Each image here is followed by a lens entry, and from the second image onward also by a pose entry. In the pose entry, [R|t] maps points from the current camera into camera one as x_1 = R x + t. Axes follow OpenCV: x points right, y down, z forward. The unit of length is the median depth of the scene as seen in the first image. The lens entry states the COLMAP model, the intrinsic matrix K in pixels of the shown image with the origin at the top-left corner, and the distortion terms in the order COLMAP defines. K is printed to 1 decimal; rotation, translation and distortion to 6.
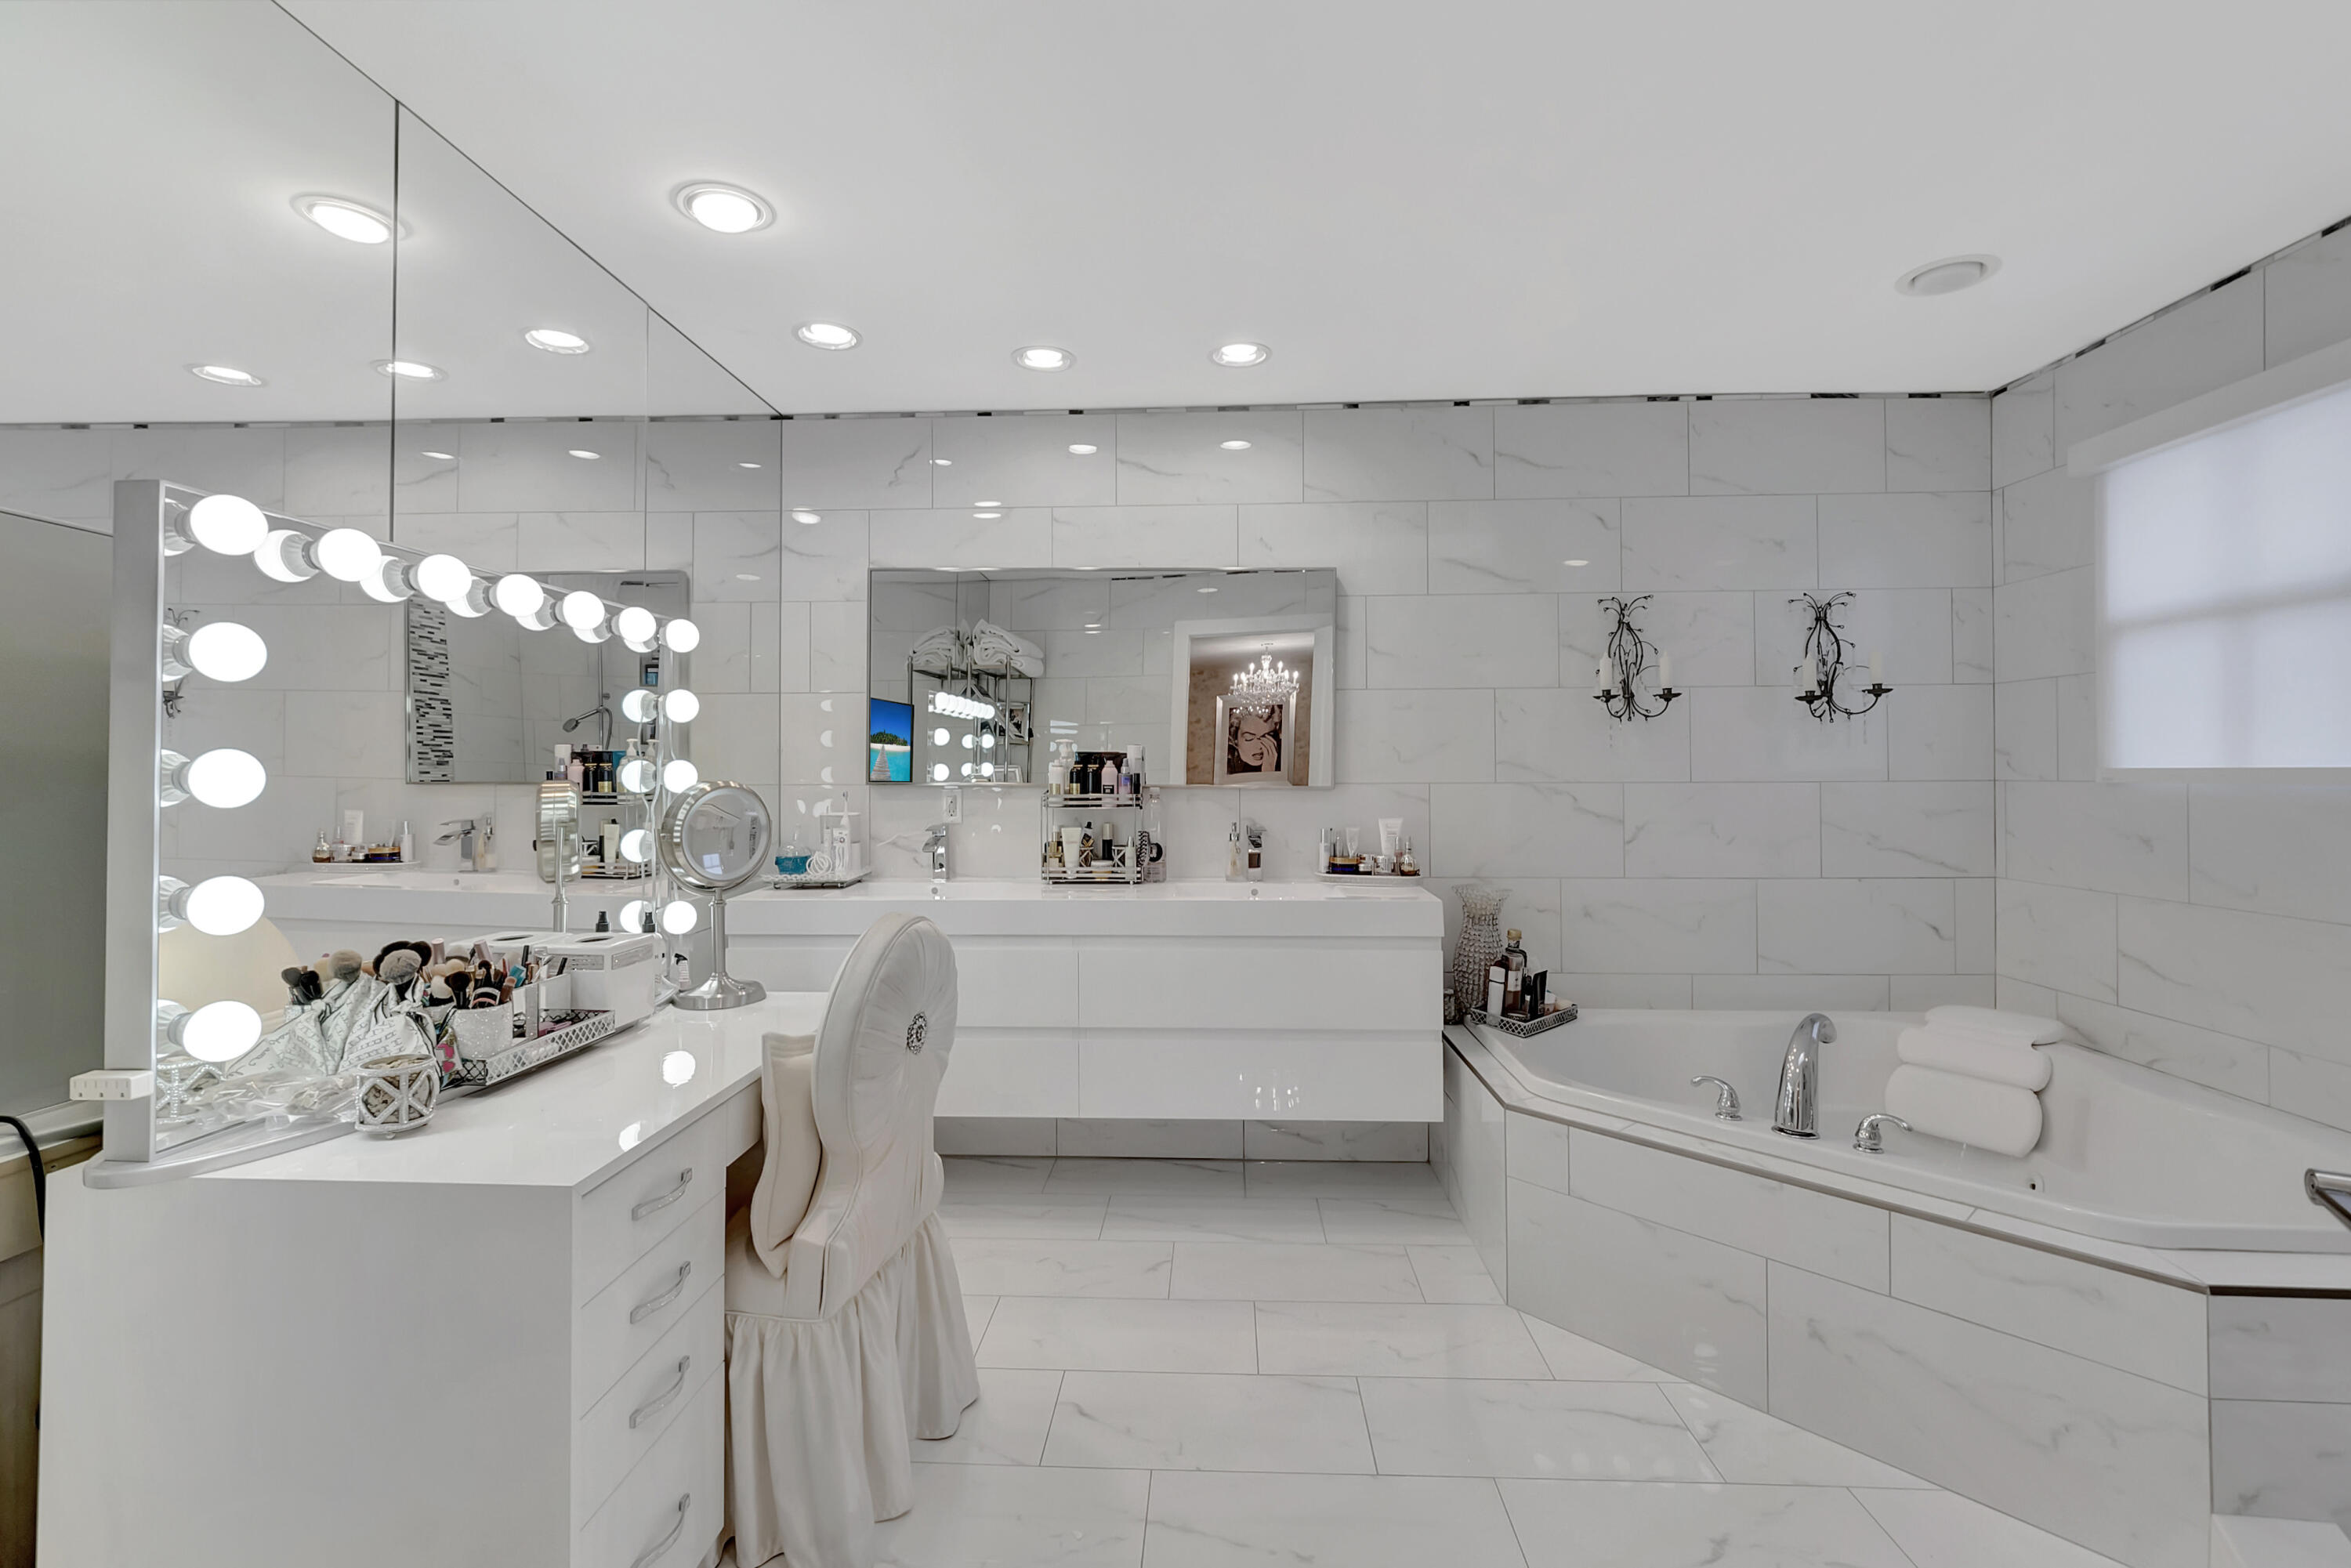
lens RADIAL K [[1041.5, 0, 1172.9], [0, 1041.5, 775.0], [0, 0, 1]] dist [0.000952, -0.002961]
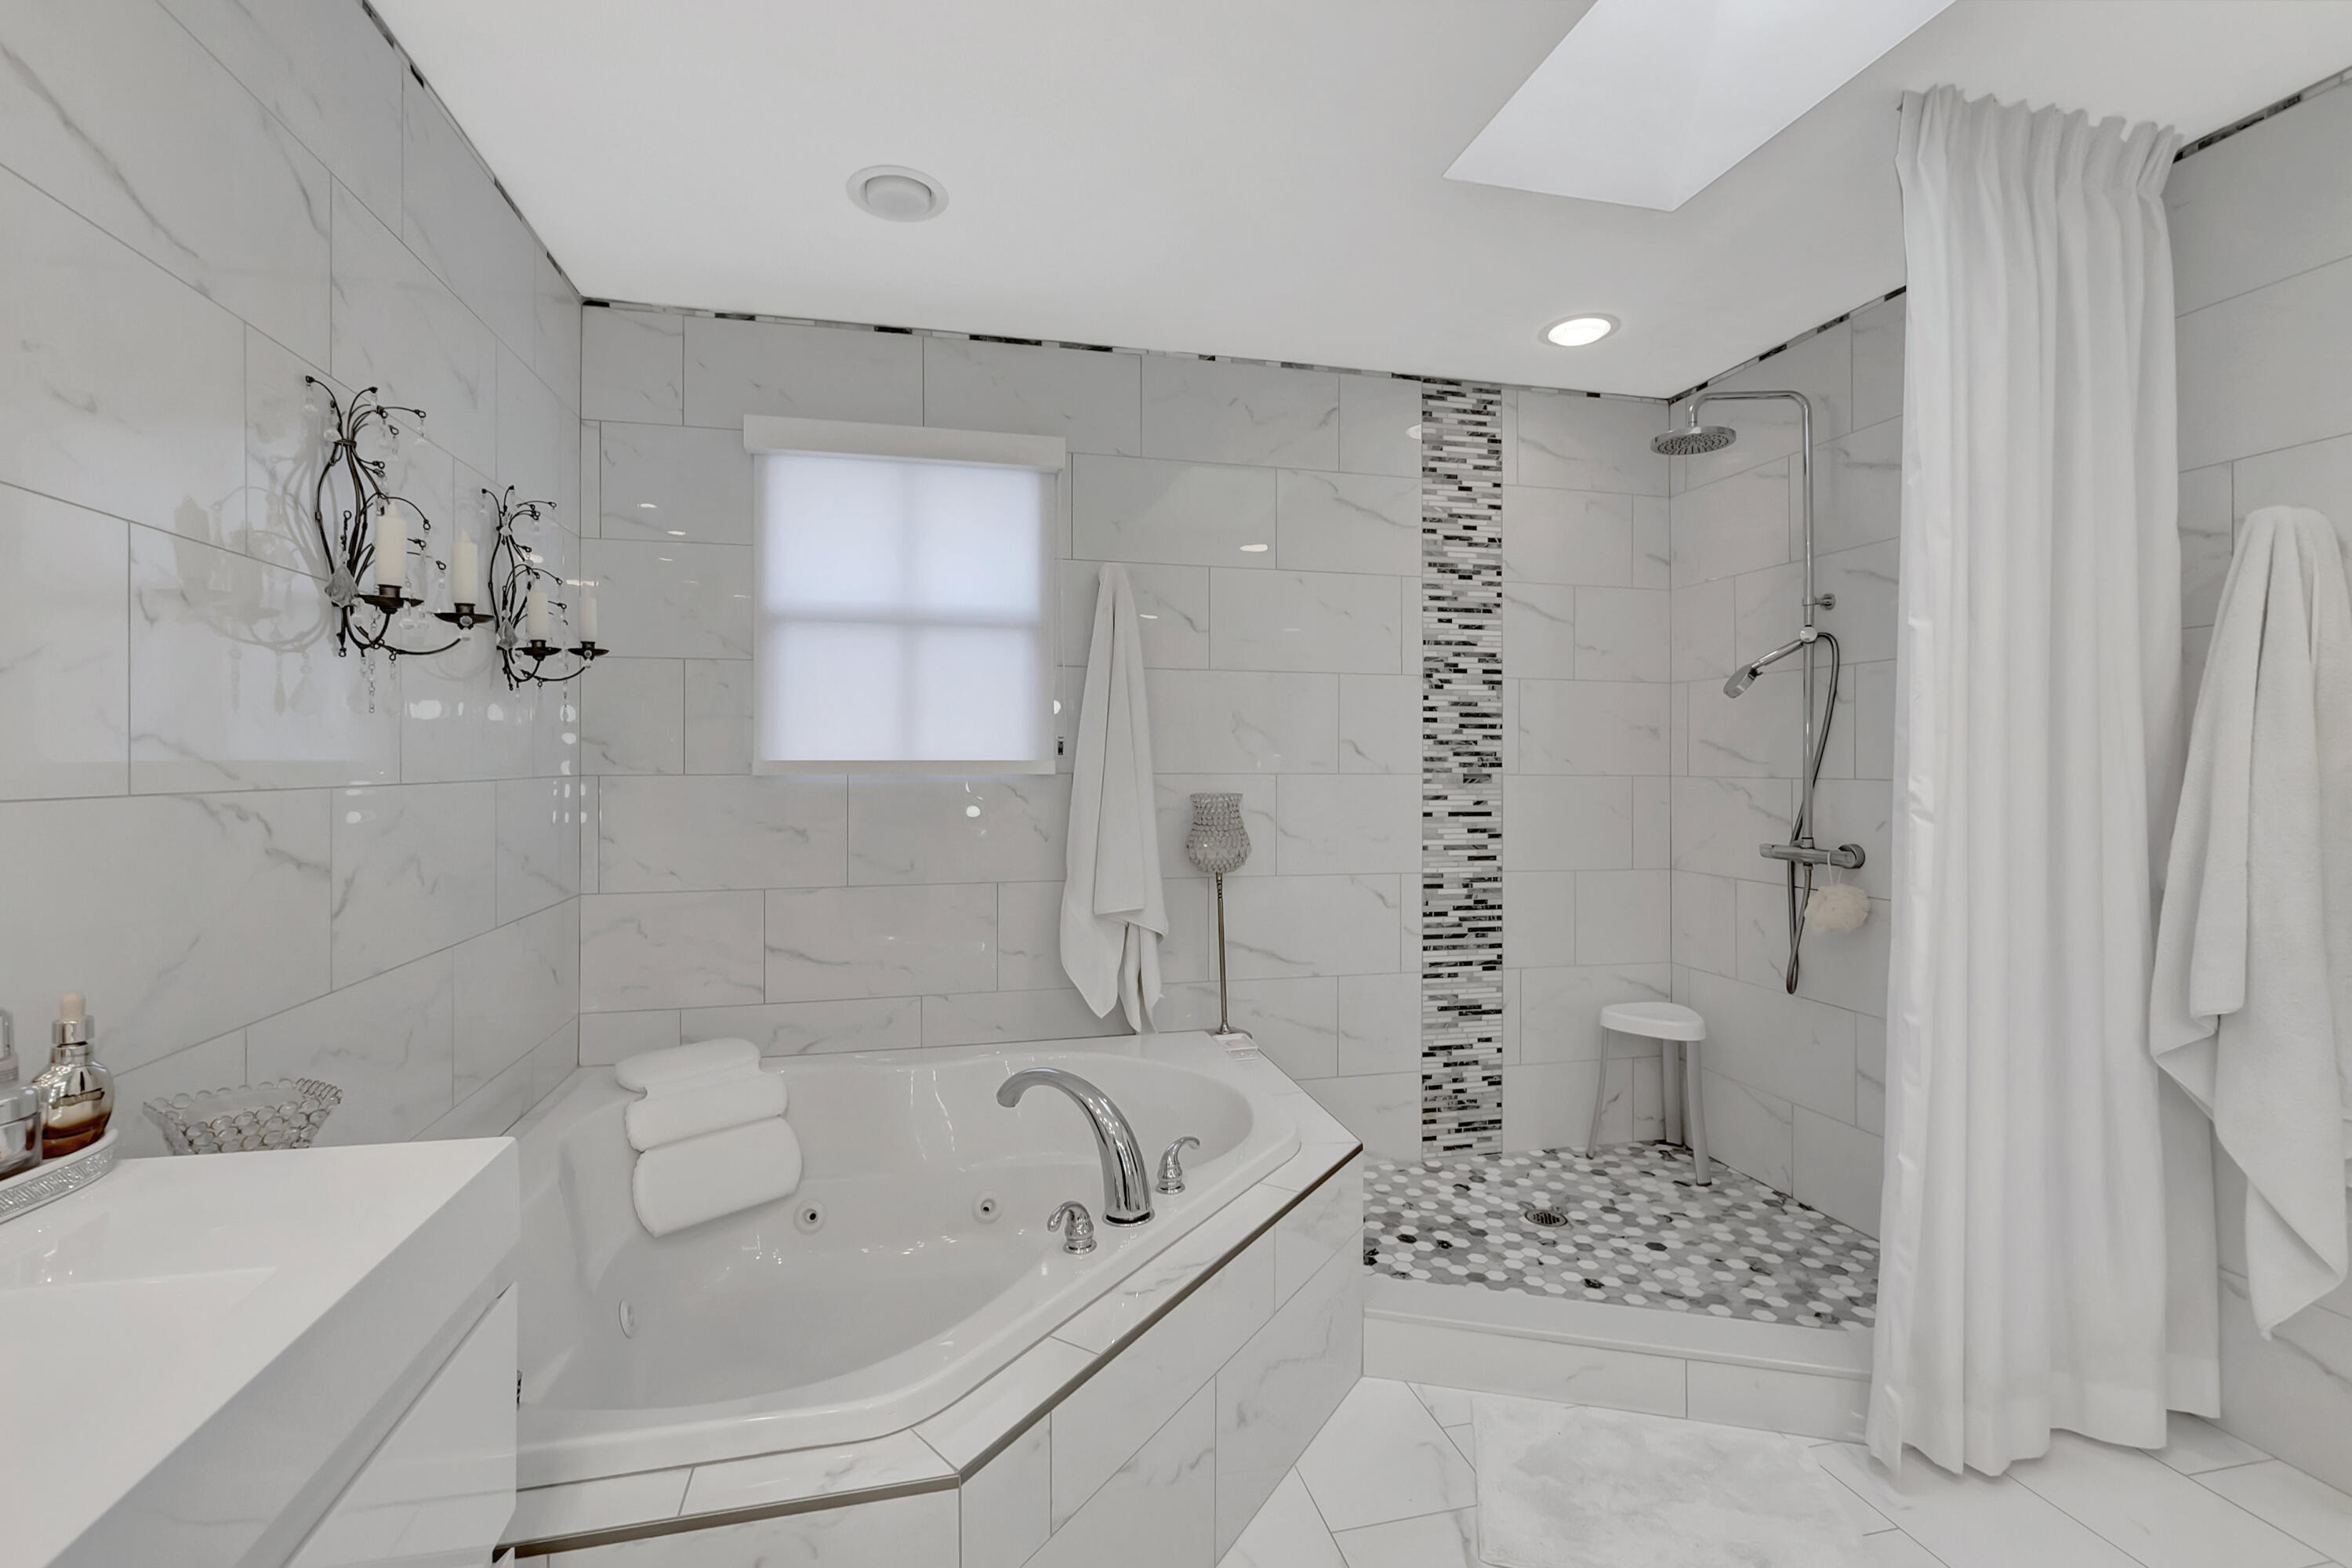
lens RADIAL K [[1042.0, 0, 1172.8], [0, 1042.0, 753.1], [0, 0, 1]] dist [0.000952, -0.002961]
pose [[-0.273763, 0.008729, 0.961758, -0.128171], [0.003639, 0.999961, -0.008040, -0.003441], [-0.961790, 0.001299, -0.273784, 0.823765]]
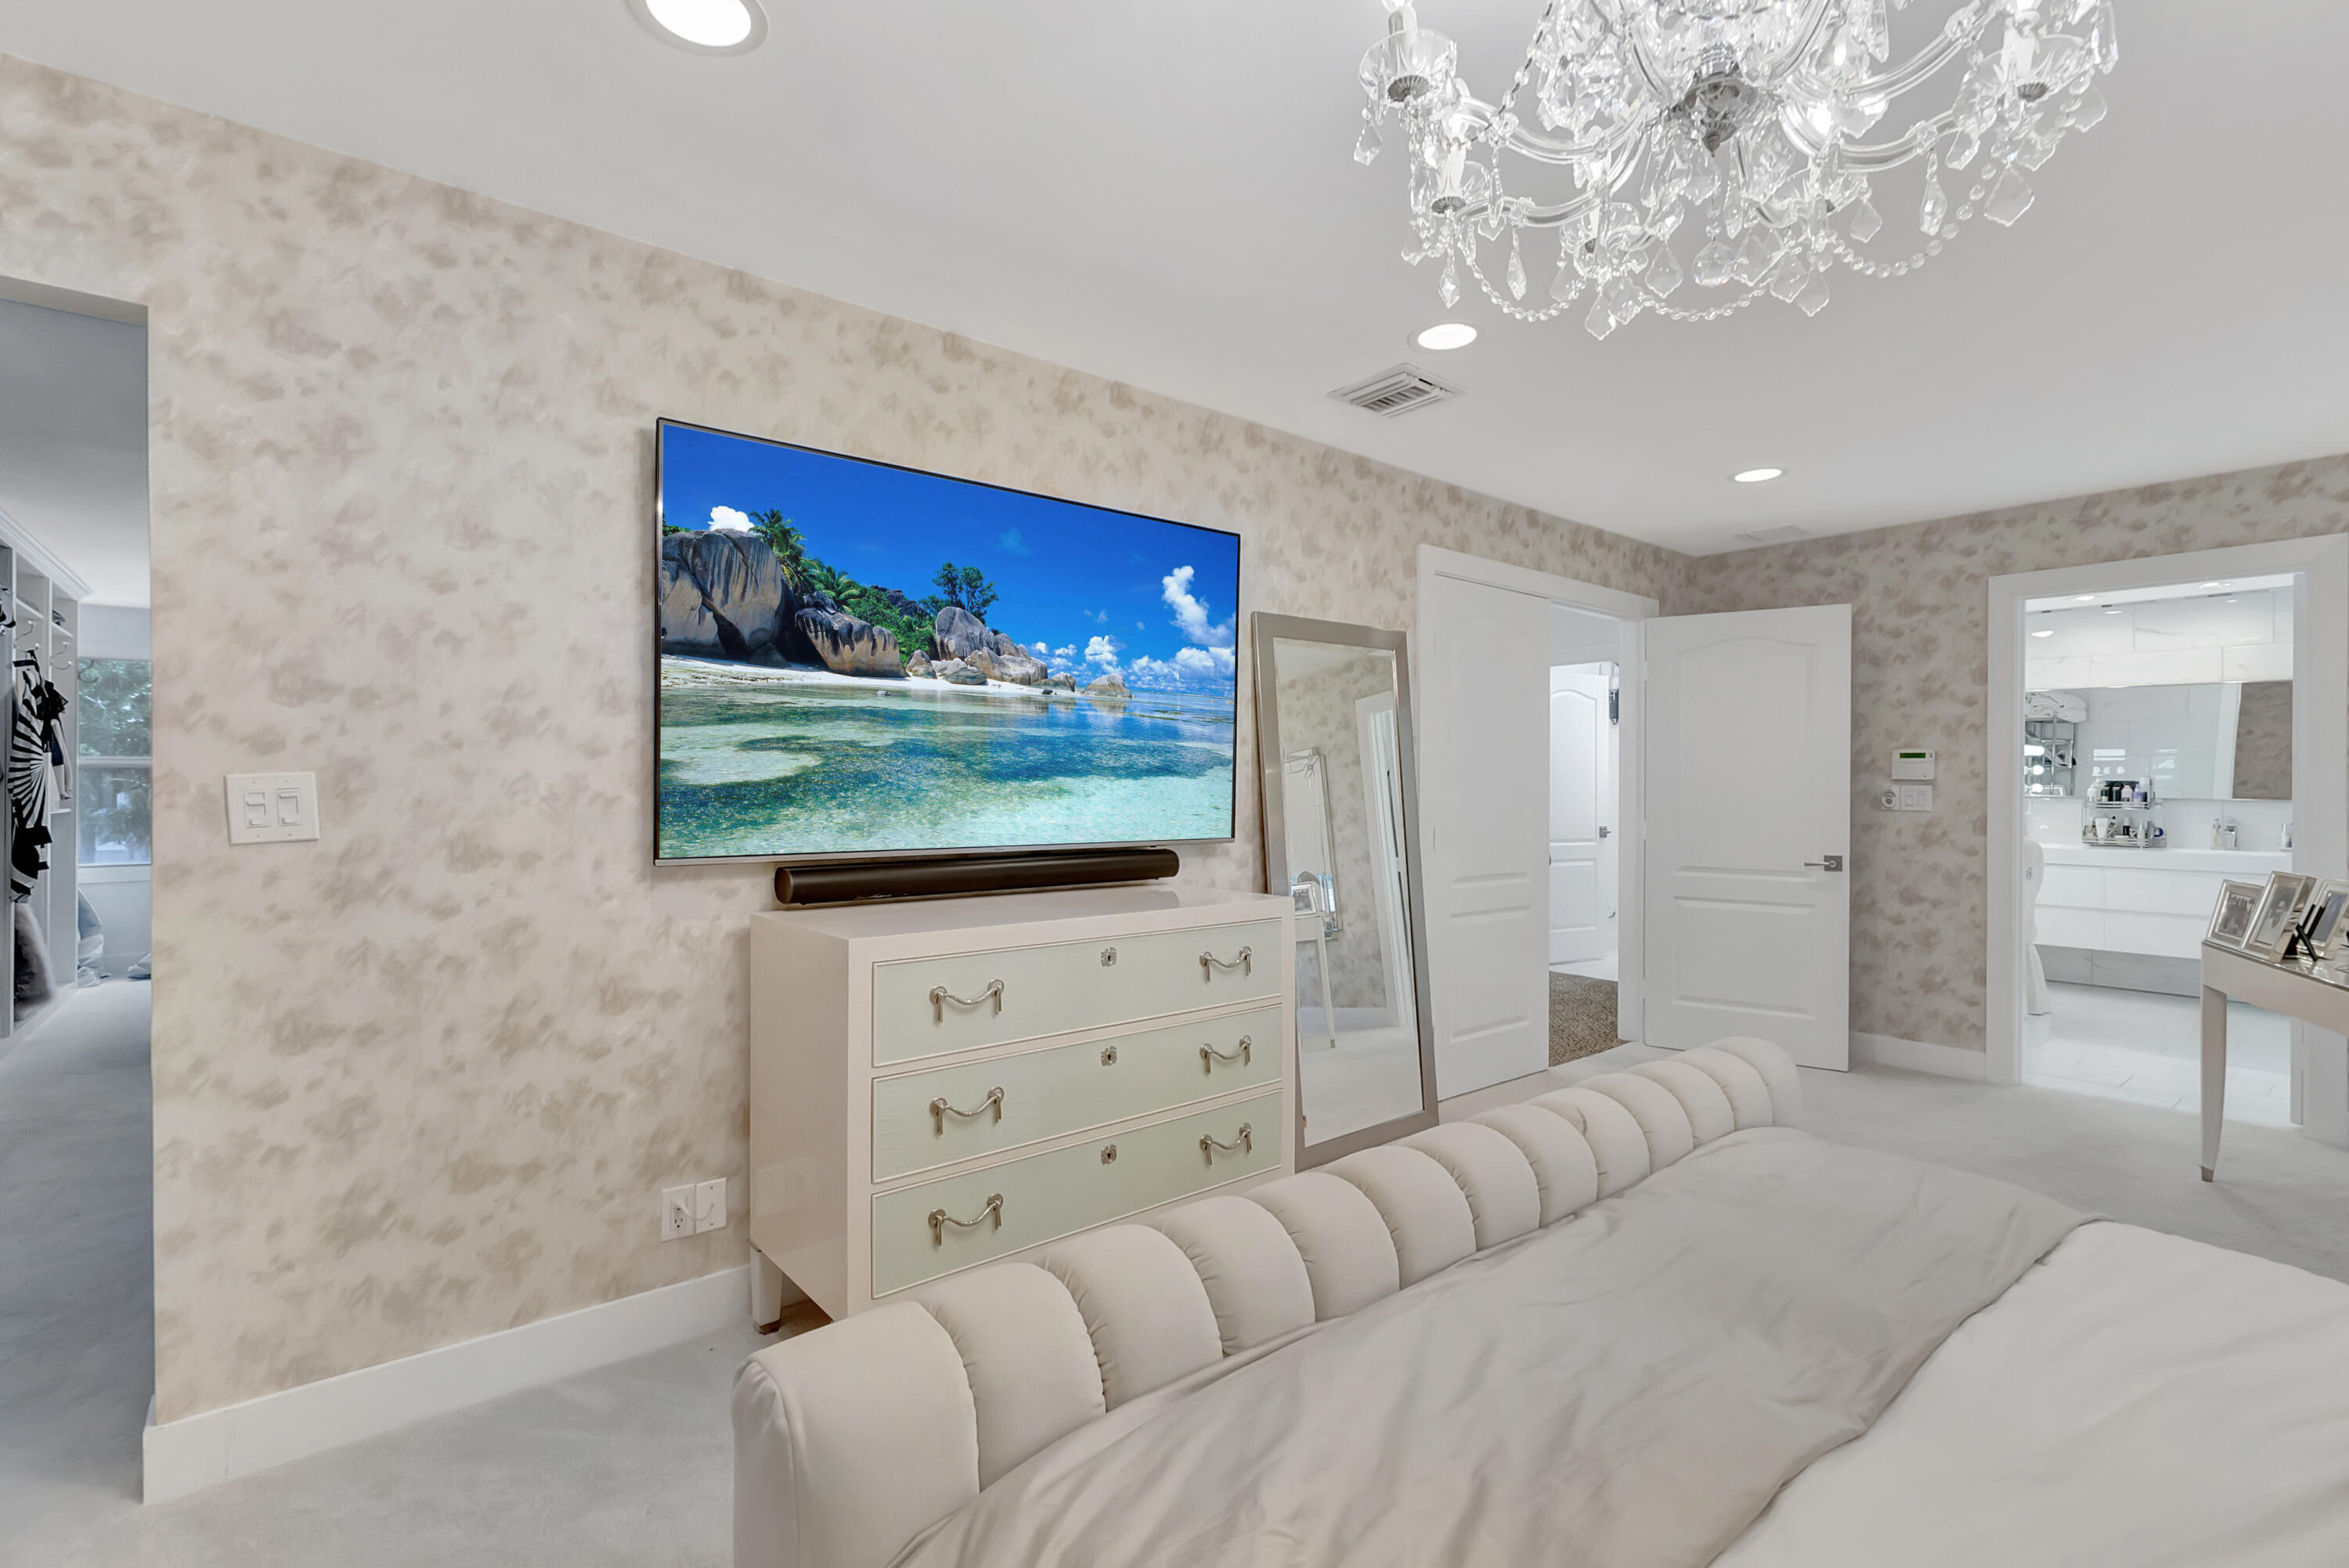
lens RADIAL K [[1040.6, 0, 1175.1], [0, 1040.6, 792.4], [0, 0, 1]] dist [0.000952, -0.002961]
pose [[0.662937, 0.006106, -0.748651, 0.215246], [-0.002807, 0.999980, 0.005670, -0.006097], [0.748670, -0.001658, 0.662941, -1.640796]]
